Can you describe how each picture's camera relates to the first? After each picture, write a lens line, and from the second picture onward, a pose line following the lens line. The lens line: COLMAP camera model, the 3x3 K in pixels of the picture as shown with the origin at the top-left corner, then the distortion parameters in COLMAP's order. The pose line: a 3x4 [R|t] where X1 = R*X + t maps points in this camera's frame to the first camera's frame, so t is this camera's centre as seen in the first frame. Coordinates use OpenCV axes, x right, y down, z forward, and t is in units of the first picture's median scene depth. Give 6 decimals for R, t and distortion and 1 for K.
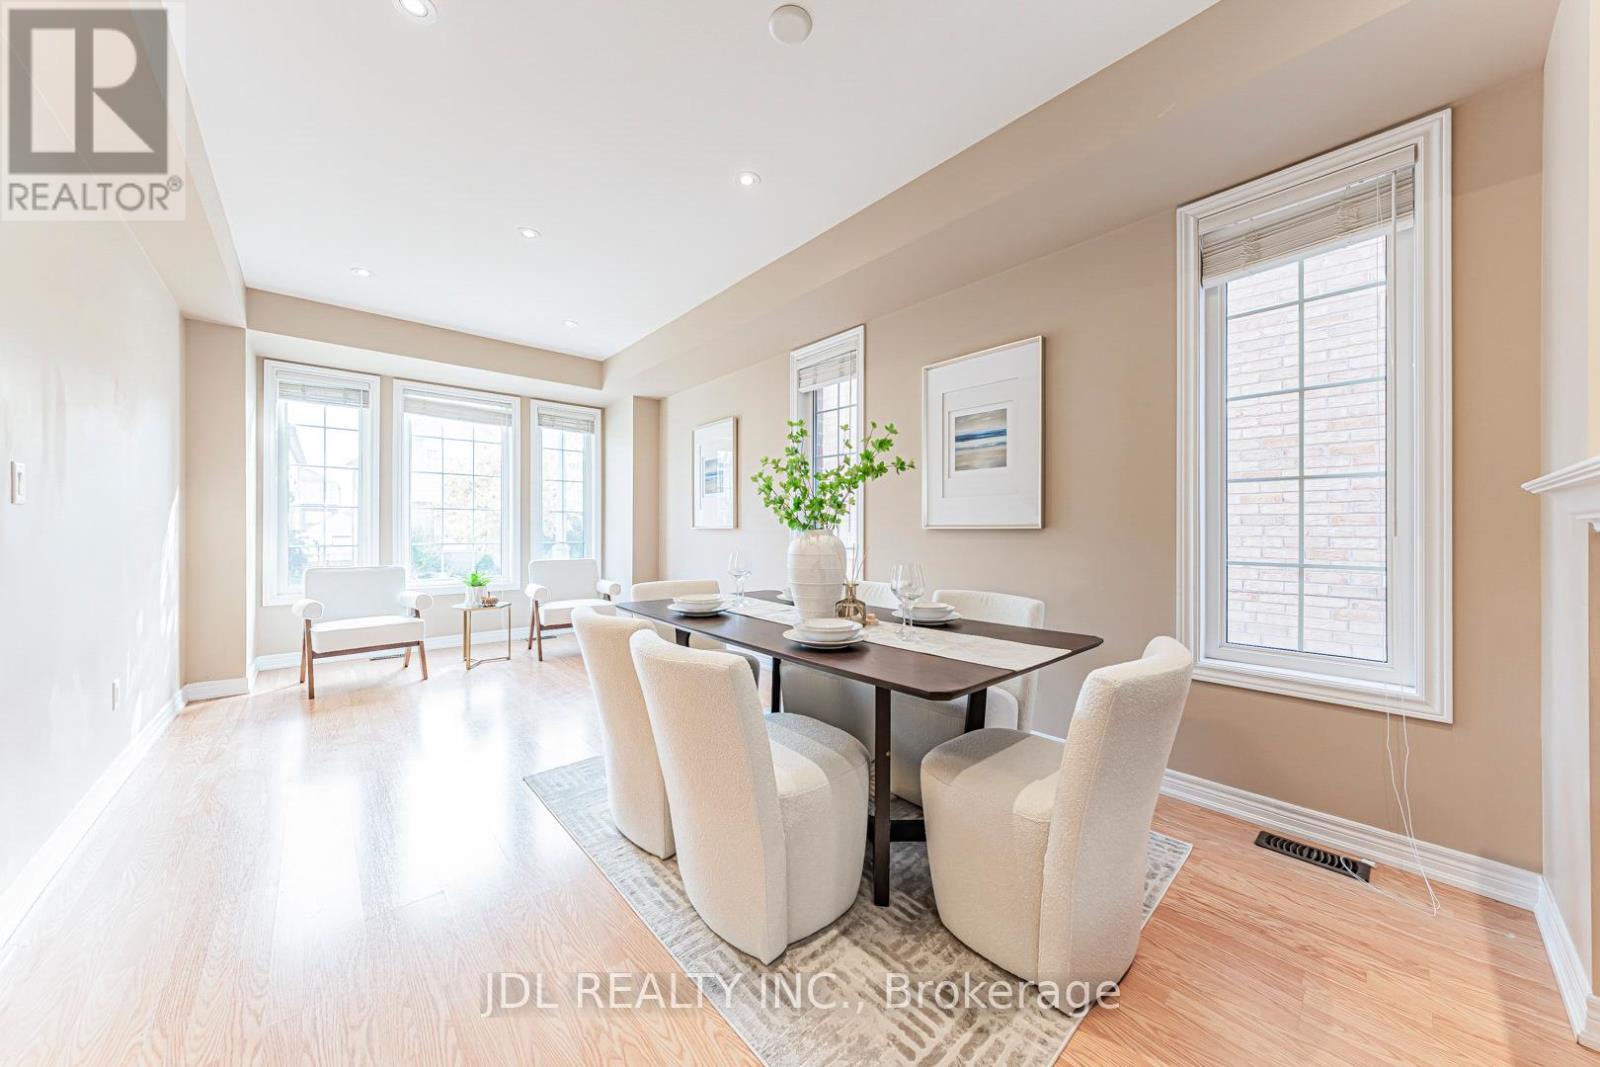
lens RADIAL K [[539.9, 0, 795.9], [0, 539.9, 528.5], [0, 0, 1]] dist [-0.002820, 0.000636]
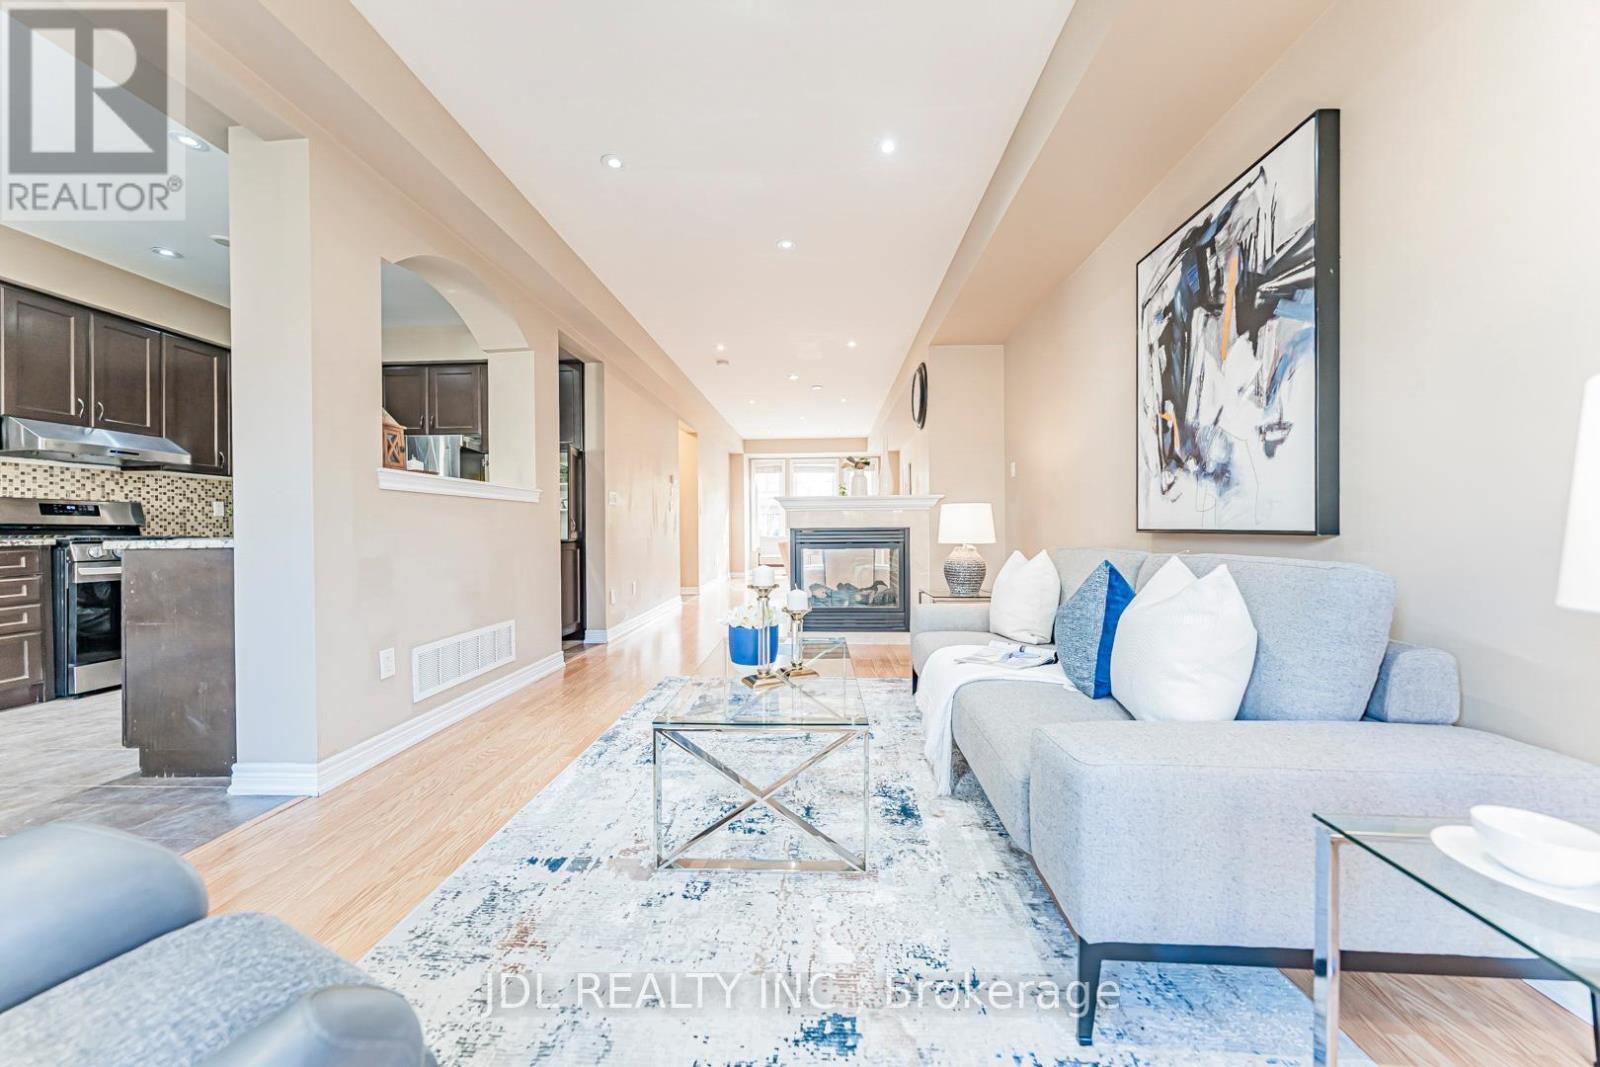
lens RADIAL K [[539.9, 0, 796.6], [0, 539.9, 530.8], [0, 0, 1]] dist [-0.002820, 0.000636]
pose [[0.714036, -0.004426, -0.700095, 1.425016], [0.009368, 0.999951, 0.003232, 0.048522], [0.700046, -0.008866, 0.714042, -1.032581]]
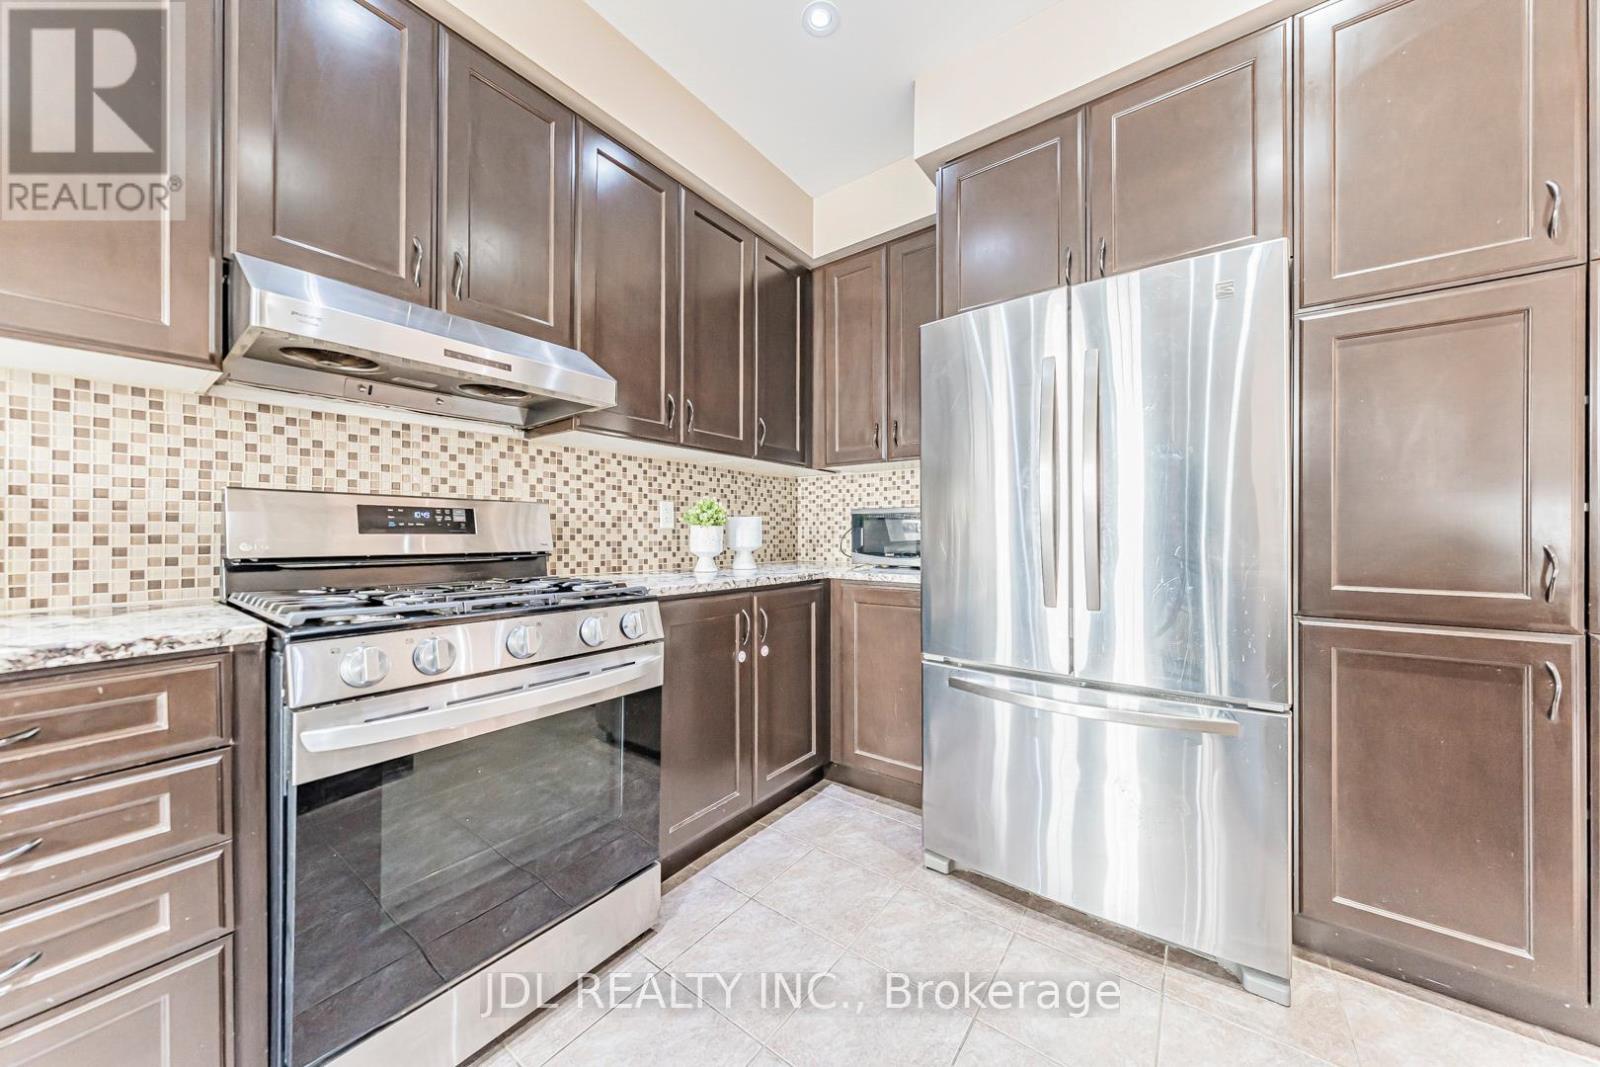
lens RADIAL K [[539.9, 0, 798.1], [0, 539.9, 530.9], [0, 0, 1]] dist [-0.002820, 0.000636]
pose [[0.199837, -0.005324, -0.979815, 0.116060], [0.001249, 0.999986, -0.005179, 0.007586], [0.979828, -0.000189, 0.199841, -1.055508]]
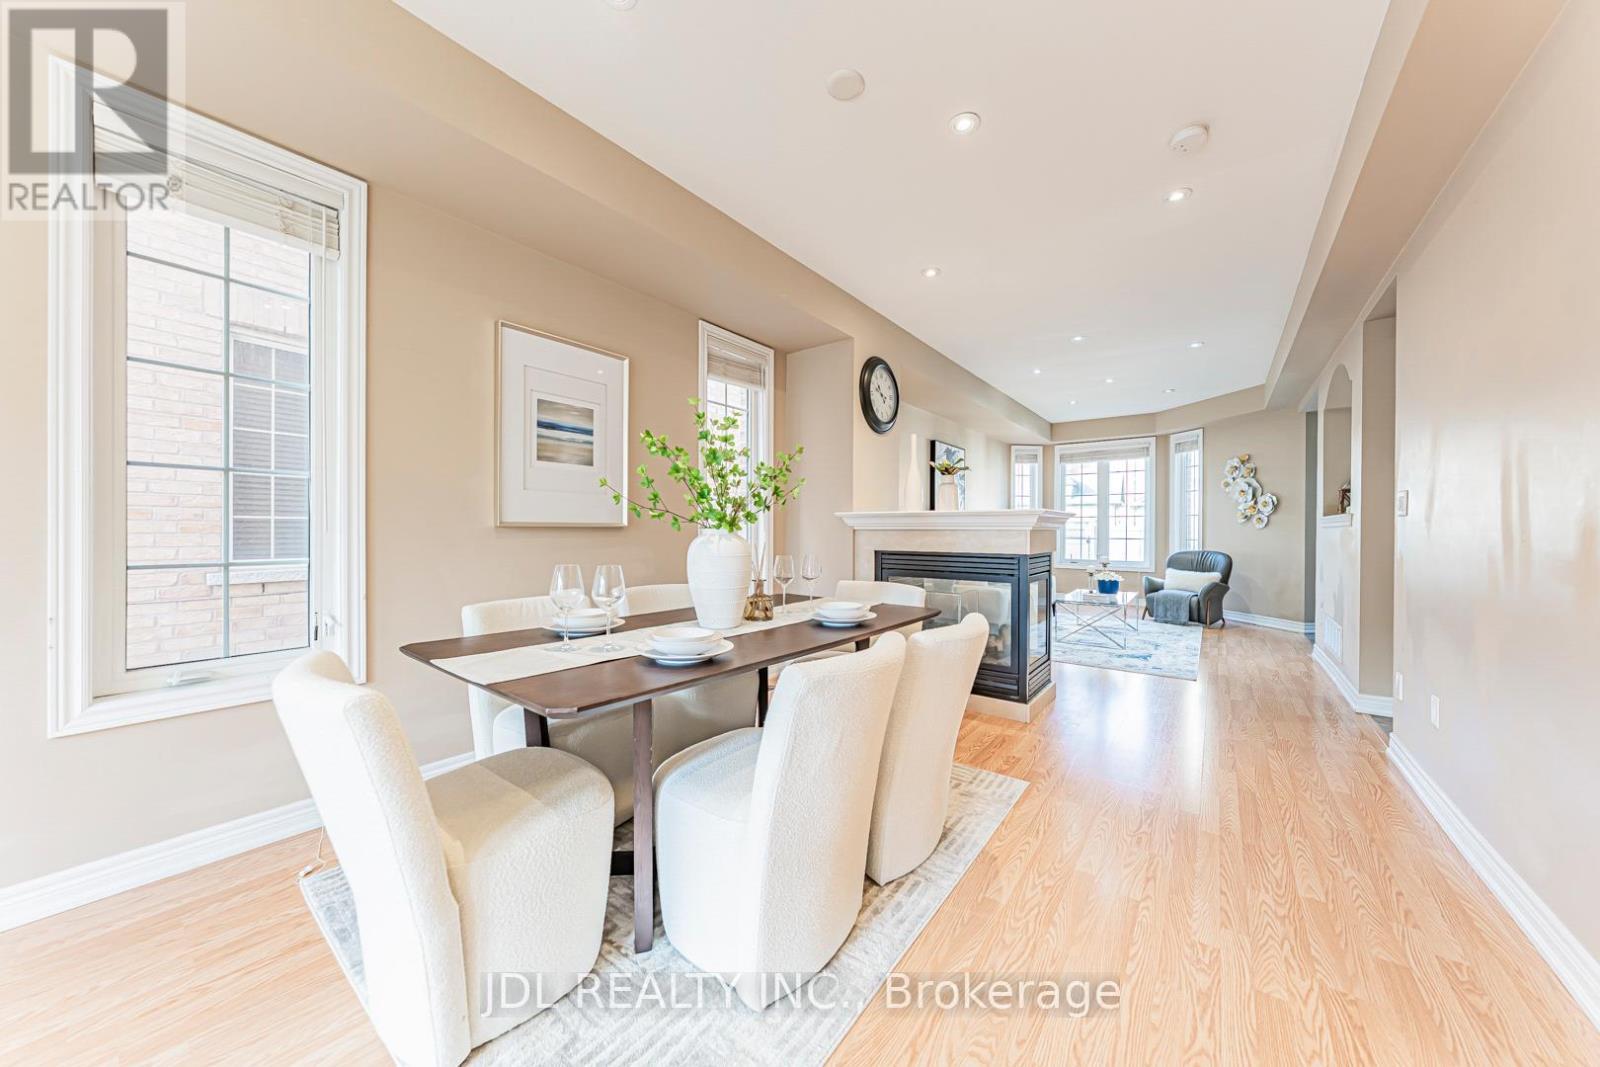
lens RADIAL K [[539.9, 0, 795.9], [0, 539.9, 530.2], [0, 0, 1]] dist [-0.002820, 0.000636]
pose [[-0.180943, -0.003975, 0.983485, -0.608888], [-0.005292, 0.999981, 0.003069, 0.001268], [-0.983479, -0.004649, -0.180961, 0.712402]]
